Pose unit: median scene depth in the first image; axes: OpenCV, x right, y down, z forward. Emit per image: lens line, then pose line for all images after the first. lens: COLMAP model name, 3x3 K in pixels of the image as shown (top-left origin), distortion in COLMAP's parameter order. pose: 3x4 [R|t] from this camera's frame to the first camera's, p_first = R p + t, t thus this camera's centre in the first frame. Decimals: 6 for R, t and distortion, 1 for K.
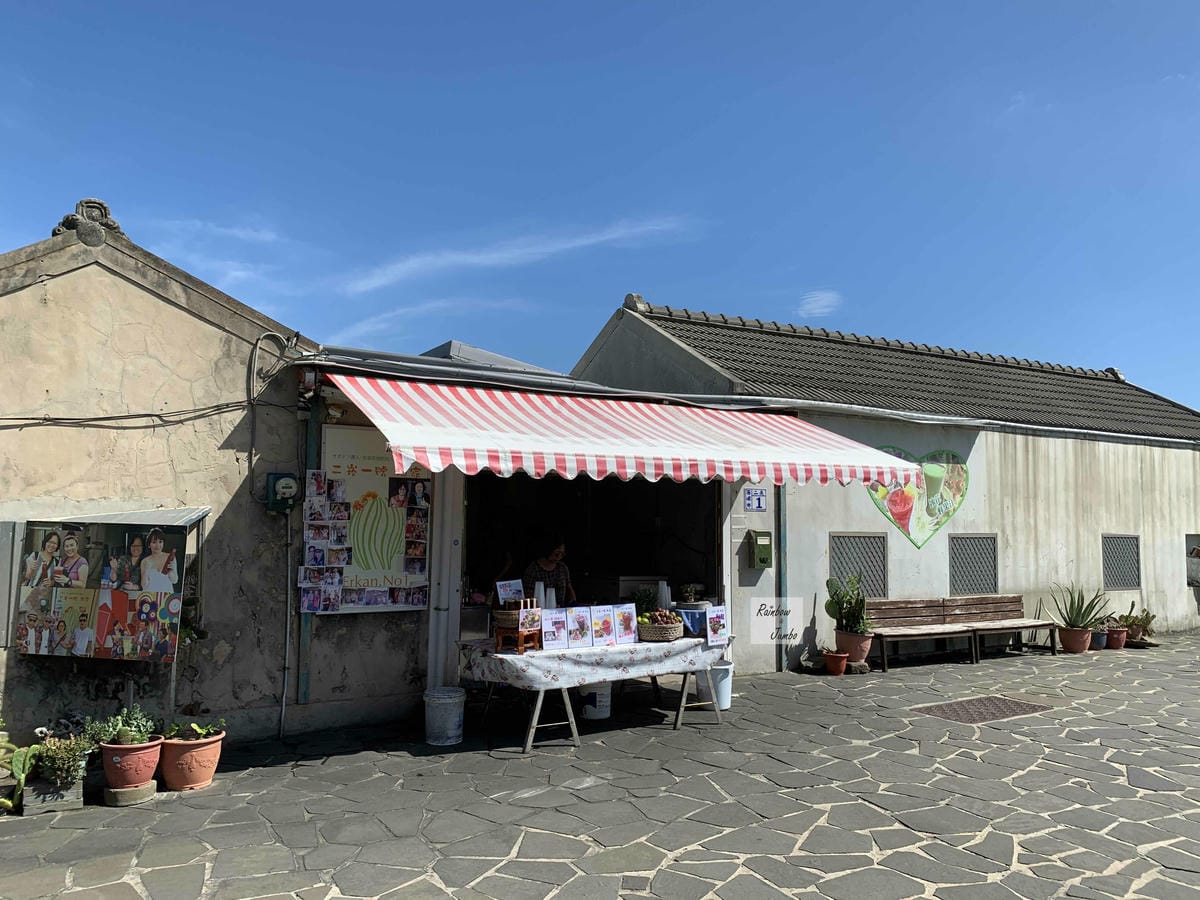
lens RADIAL K [[902.1, 0, 599.4], [0, 902.1, 450.8], [0, 0, 1]] dist [-0.006057, -0.001586]
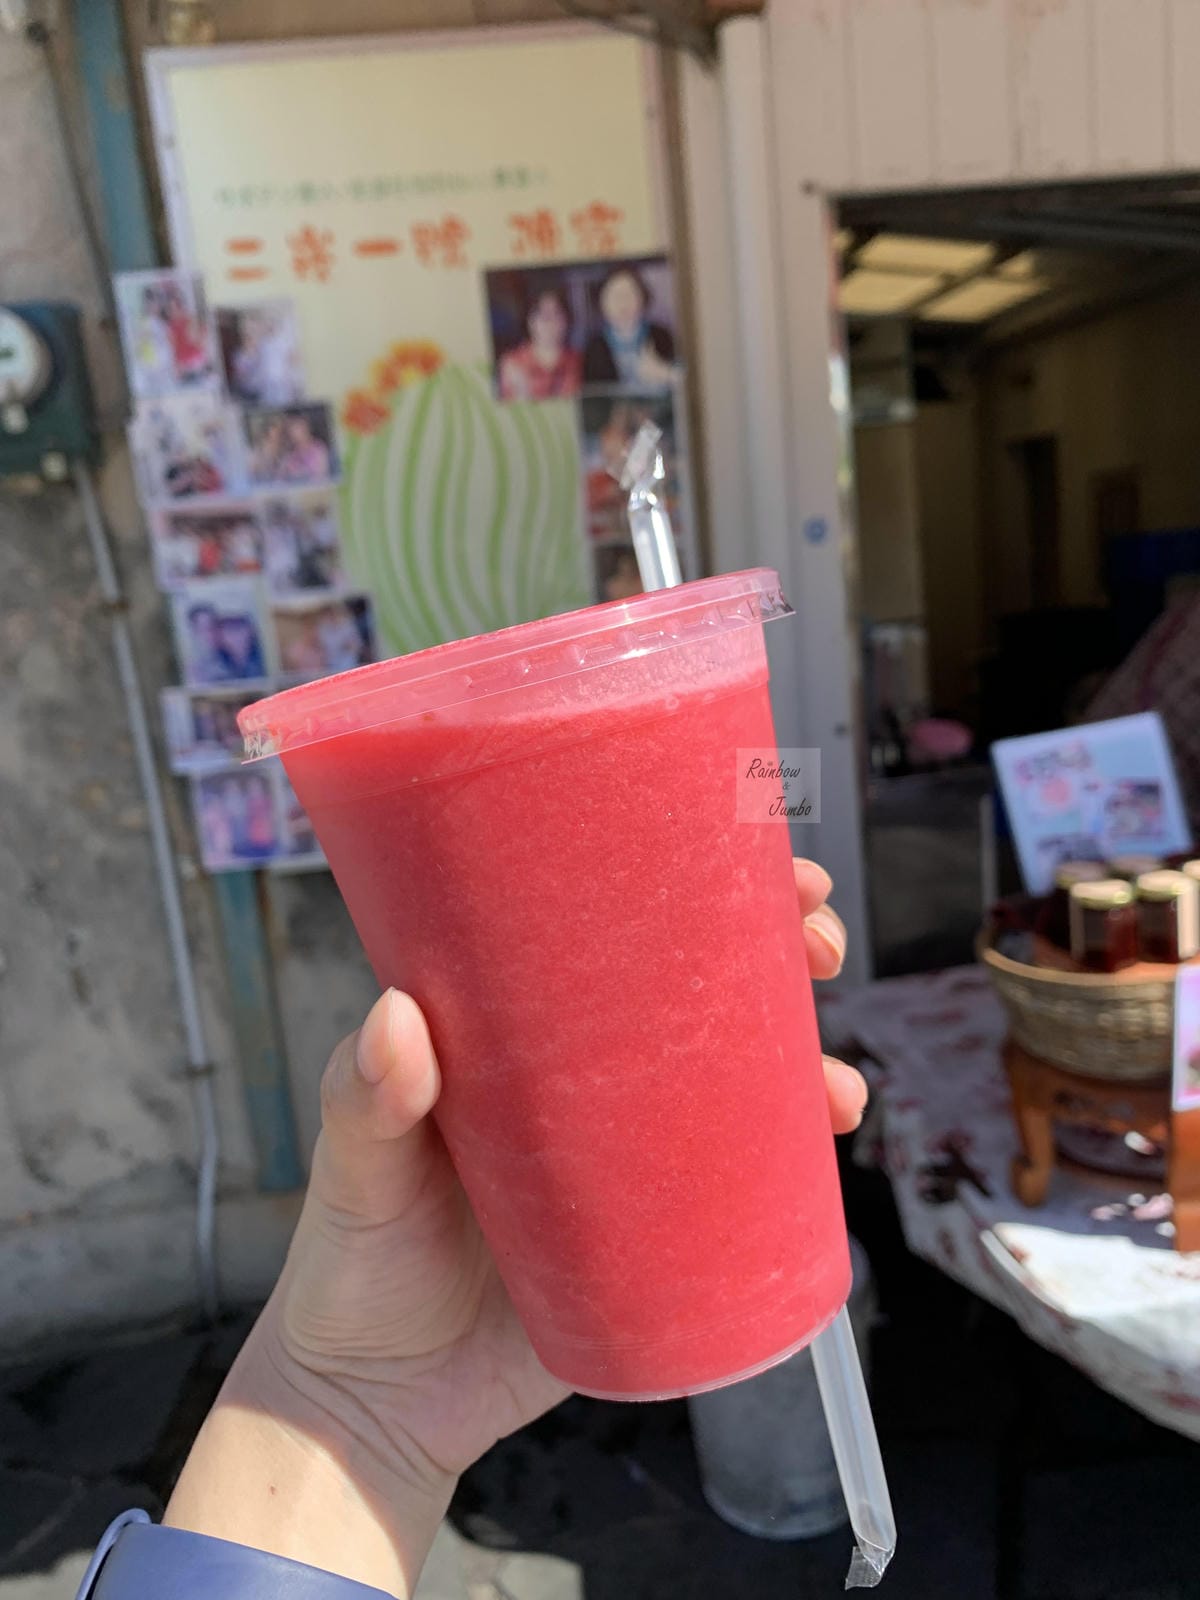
lens RADIAL K [[1202.8, 0, 598.7], [0, 1202.8, 801.9], [0, 0, 1]] dist [-0.006057, -0.001586]
pose [[0.899778, -0.015590, -0.436070, -0.081806], [0.137059, 0.958880, 0.248522, 0.090097], [0.414265, -0.283382, 0.864916, 0.744697]]
